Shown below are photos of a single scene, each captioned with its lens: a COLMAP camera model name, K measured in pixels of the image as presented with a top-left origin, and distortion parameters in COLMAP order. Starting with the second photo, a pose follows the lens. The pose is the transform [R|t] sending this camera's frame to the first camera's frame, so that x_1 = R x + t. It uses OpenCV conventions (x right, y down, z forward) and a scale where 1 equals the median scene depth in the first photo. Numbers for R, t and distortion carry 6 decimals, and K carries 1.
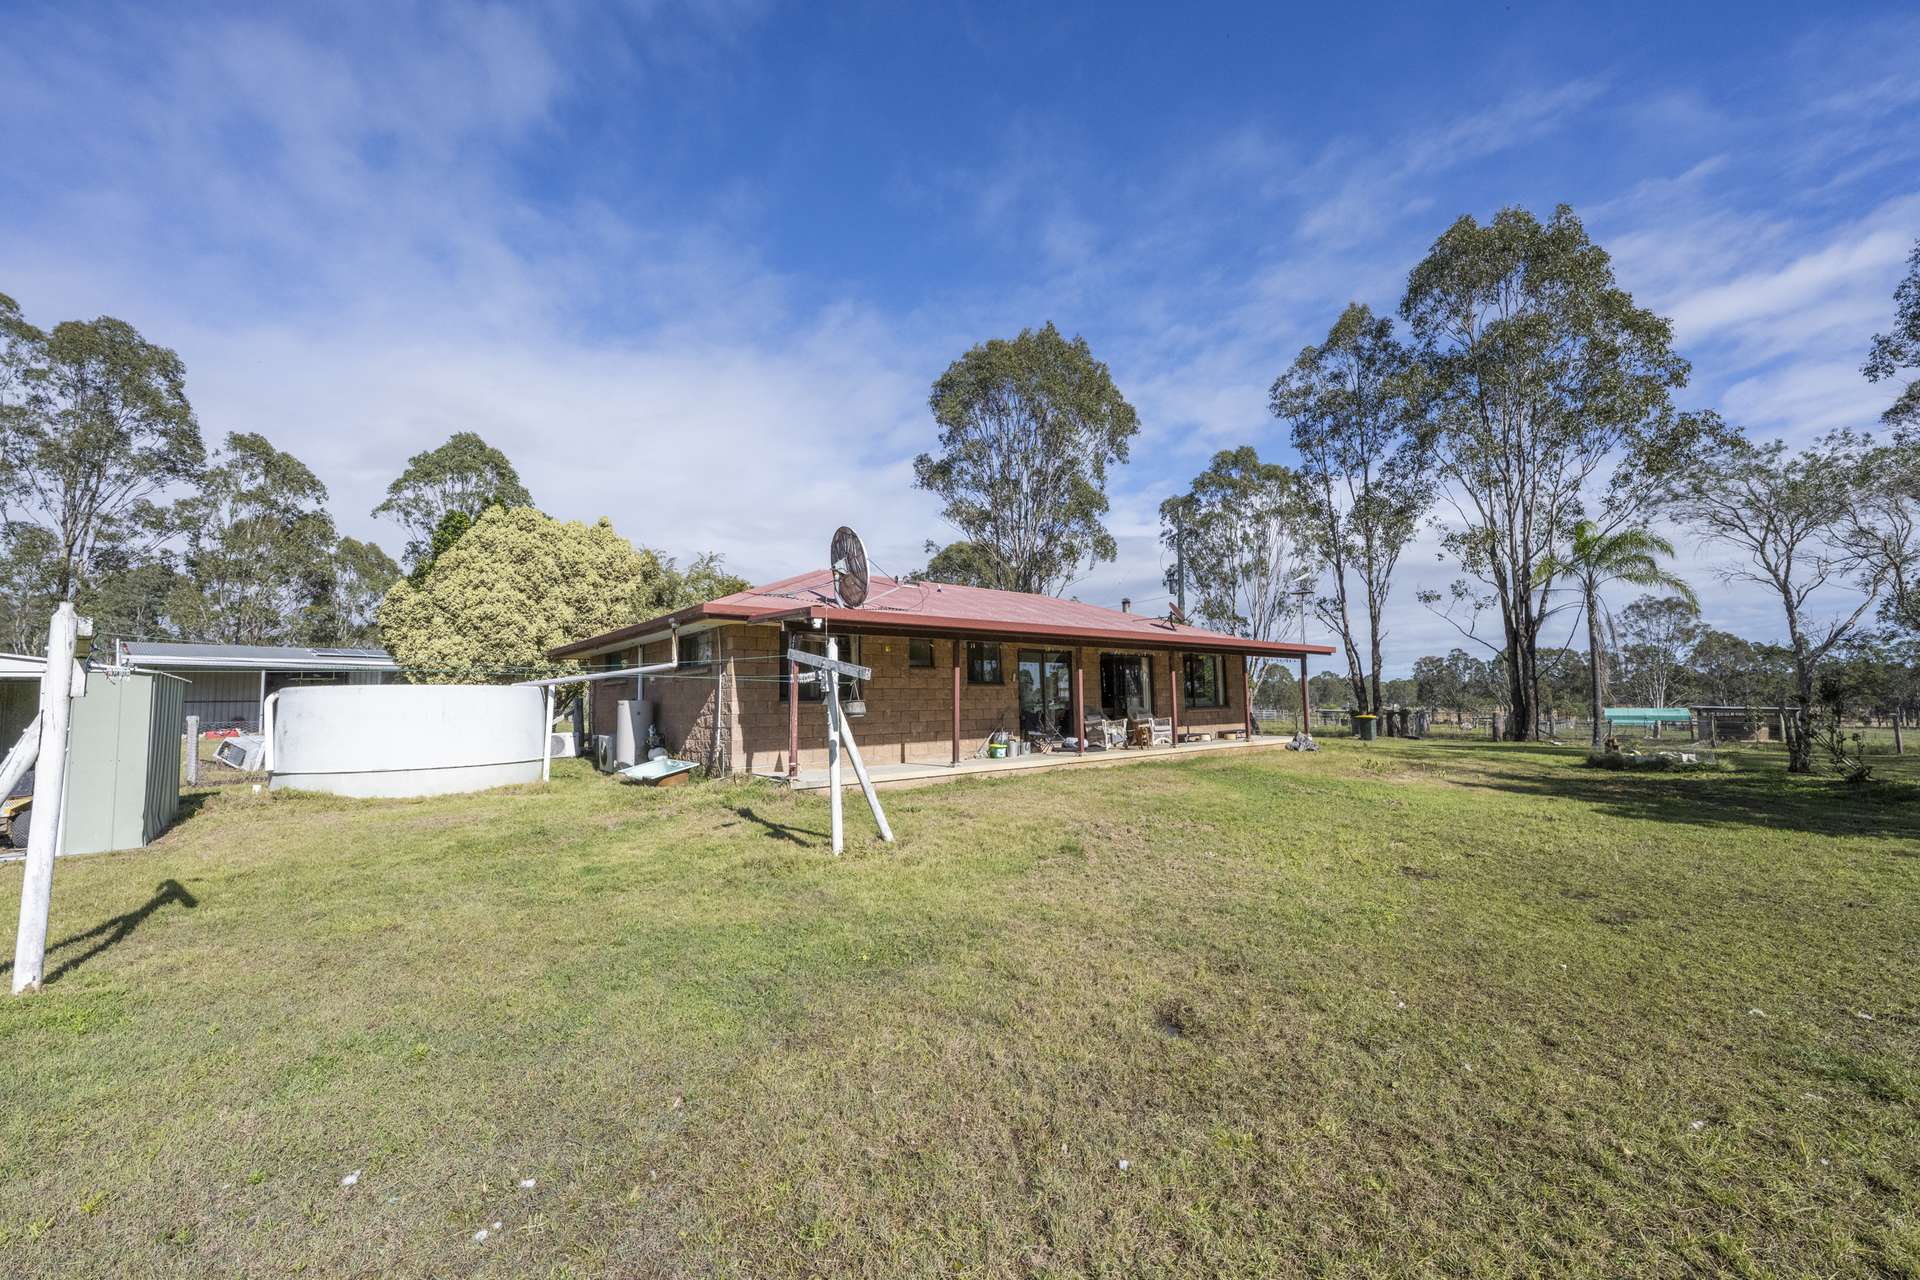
lens RADIAL K [[766.8, 0, 950.1], [0, 766.8, 642.6], [0, 0, 1]] dist [-0.002299, -0.000103]
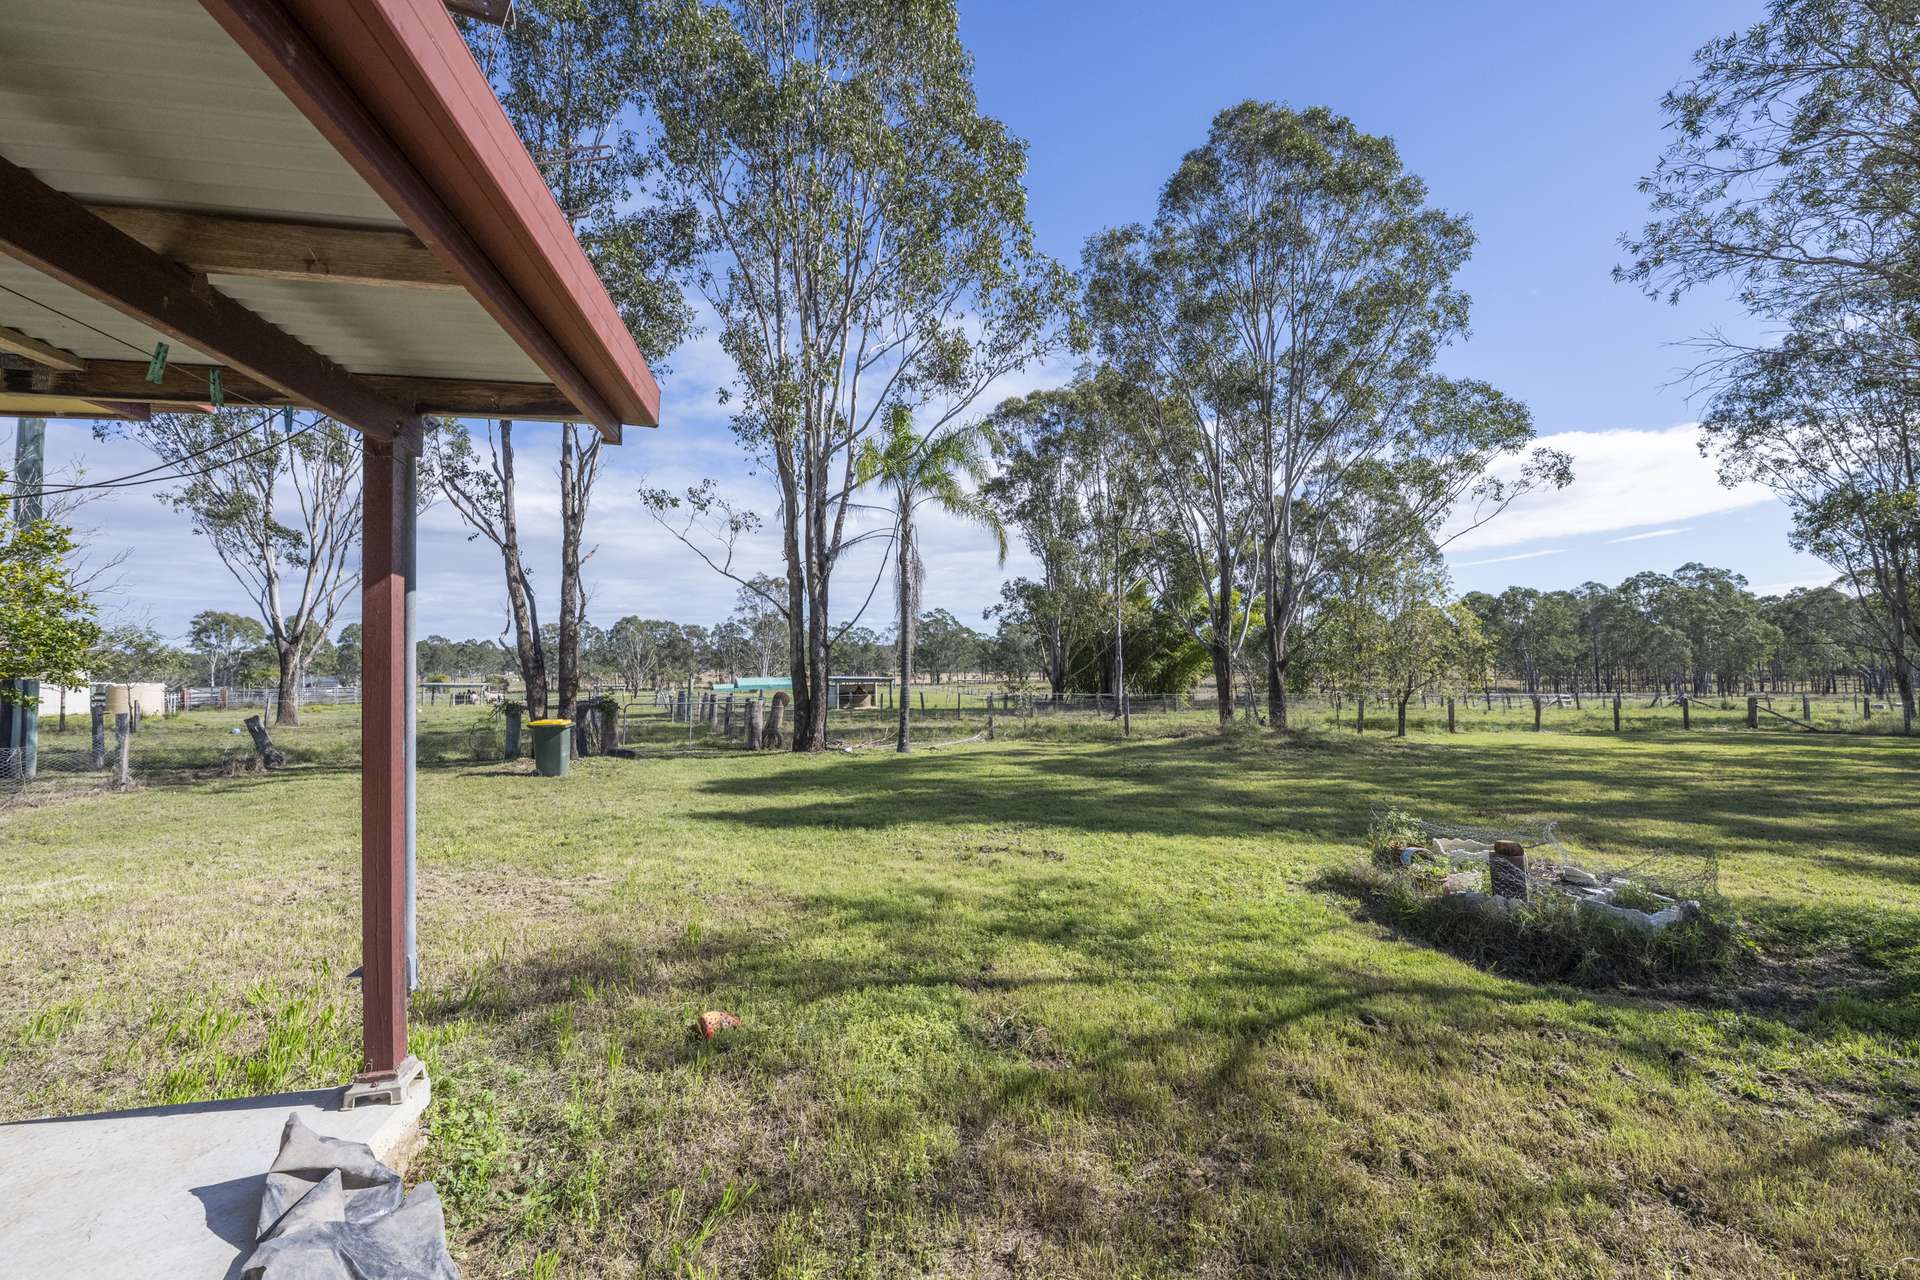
lens RADIAL K [[766.8, 0, 950.1], [0, 766.8, 642.6], [0, 0, 1]] dist [-0.002299, -0.000103]
pose [[0.497668, 0.021375, 0.867104, 0.247552], [-0.058557, 0.998244, 0.009001, 0.028368], [-0.865389, -0.055254, 0.498045, 0.535529]]
